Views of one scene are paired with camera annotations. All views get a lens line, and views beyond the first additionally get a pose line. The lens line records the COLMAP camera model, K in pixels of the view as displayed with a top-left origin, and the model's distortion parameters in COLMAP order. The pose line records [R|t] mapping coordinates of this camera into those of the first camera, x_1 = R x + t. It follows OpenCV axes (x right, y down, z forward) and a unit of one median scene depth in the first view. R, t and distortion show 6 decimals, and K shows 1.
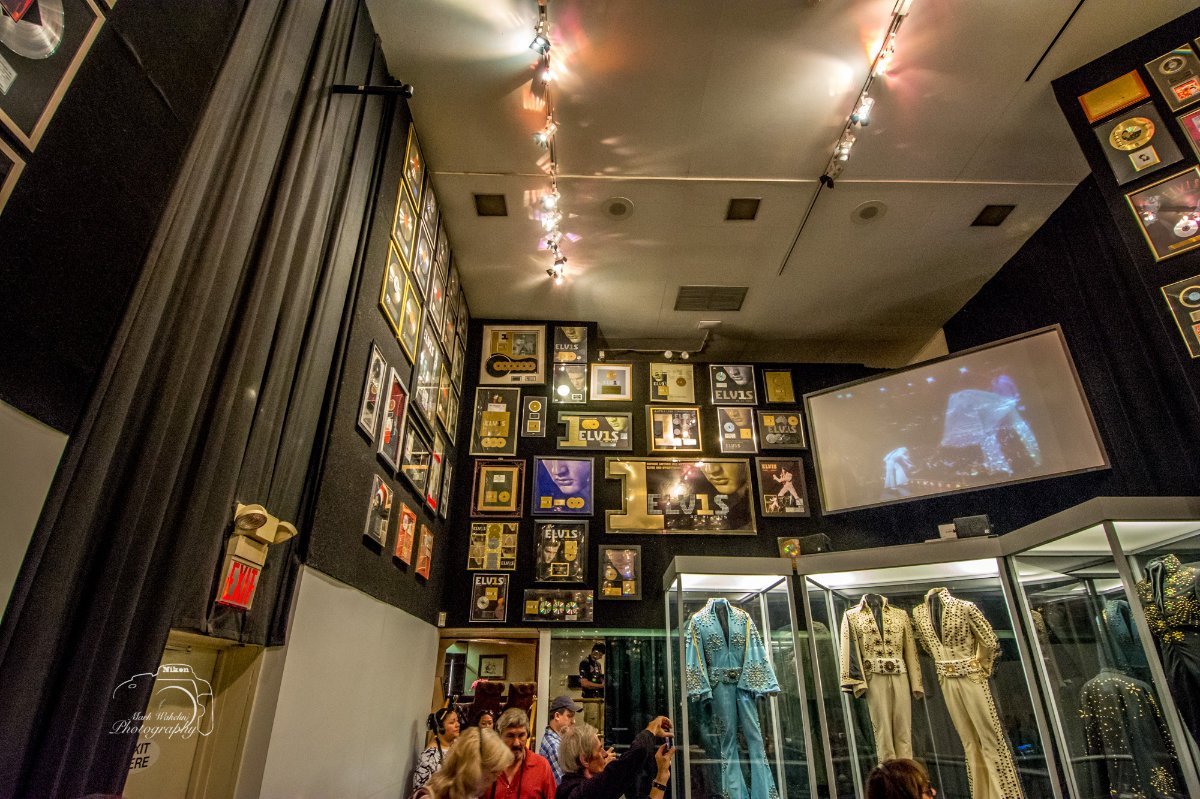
lens RADIAL K [[621.8, 0, 600.0], [0, 621.8, 399.5], [0, 0, 1]] dist [0.031316, -0.038353]
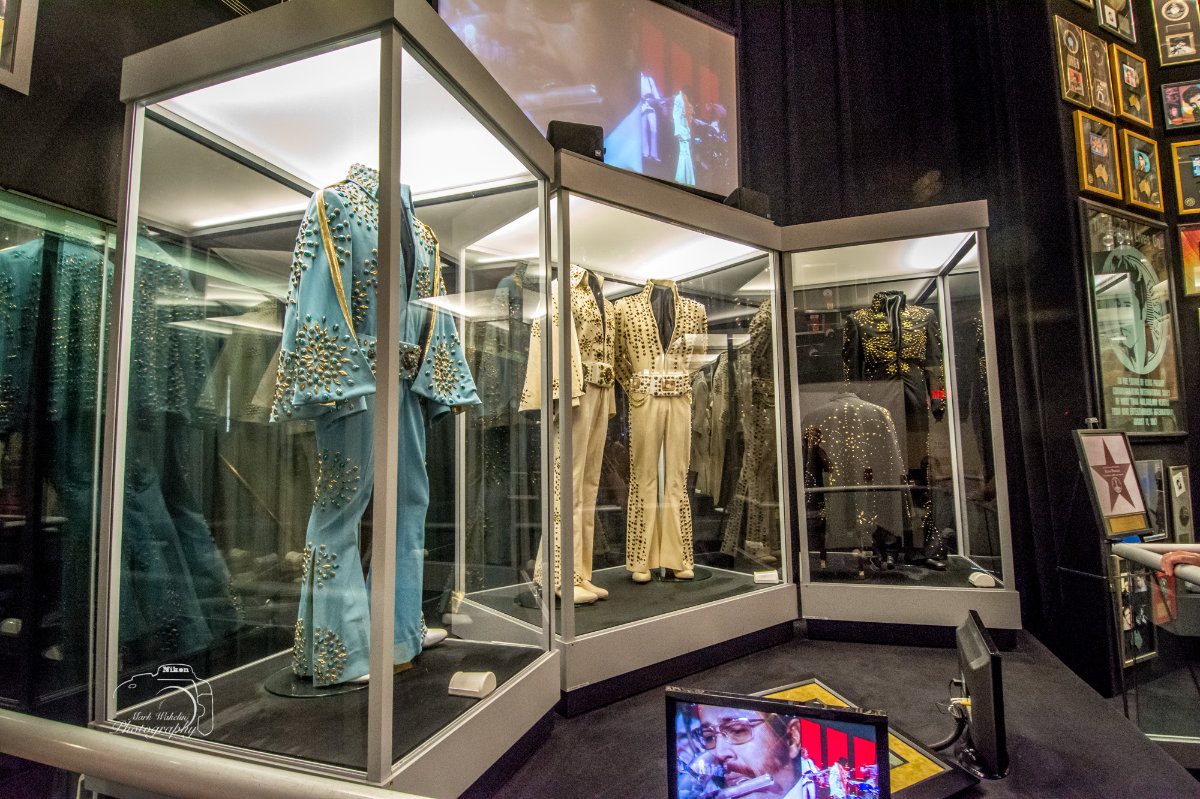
lens RADIAL K [[621.8, 0, 600.0], [0, 621.8, 399.5], [0, 0, 1]] dist [0.031316, -0.038353]
pose [[0.348704, 0.062933, 0.935118, -0.112132], [-0.389854, 0.917069, 0.083657, 0.399424], [-0.852302, -0.393731, 0.344320, 0.785565]]
